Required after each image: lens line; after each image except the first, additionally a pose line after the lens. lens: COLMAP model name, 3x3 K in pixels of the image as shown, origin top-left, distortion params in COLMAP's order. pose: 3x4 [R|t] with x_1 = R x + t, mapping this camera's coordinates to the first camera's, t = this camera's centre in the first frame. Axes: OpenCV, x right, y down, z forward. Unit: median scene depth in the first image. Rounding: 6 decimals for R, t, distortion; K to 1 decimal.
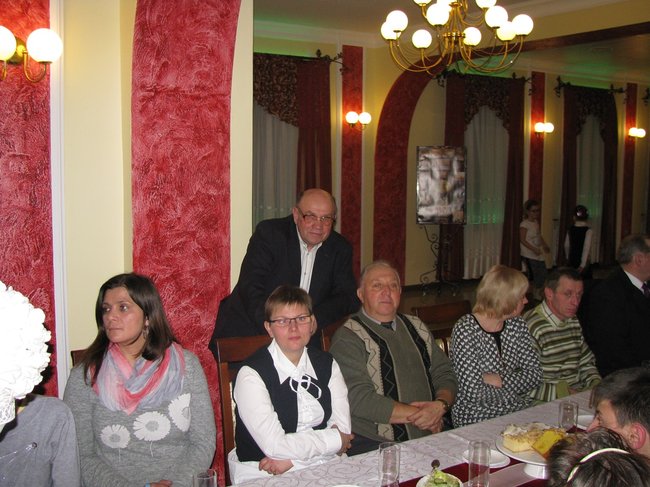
lens RADIAL K [[777.7, 0, 324.8], [0, 777.7, 241.2], [0, 0, 1]] dist [-0.171691, 0.000000]
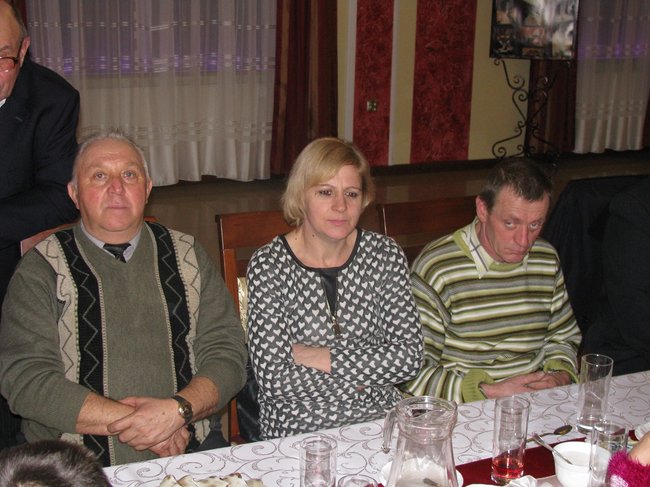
lens RADIAL K [[1166.5, 0, 324.9], [0, 1166.5, 247.5], [0, 0, 1]] dist [0.003154, 0.000000]
pose [[0.987782, 0.061614, -0.143146, 0.334086], [-0.039438, 0.987456, 0.152888, -0.025670], [0.150770, -0.145375, 0.977821, 0.206238]]
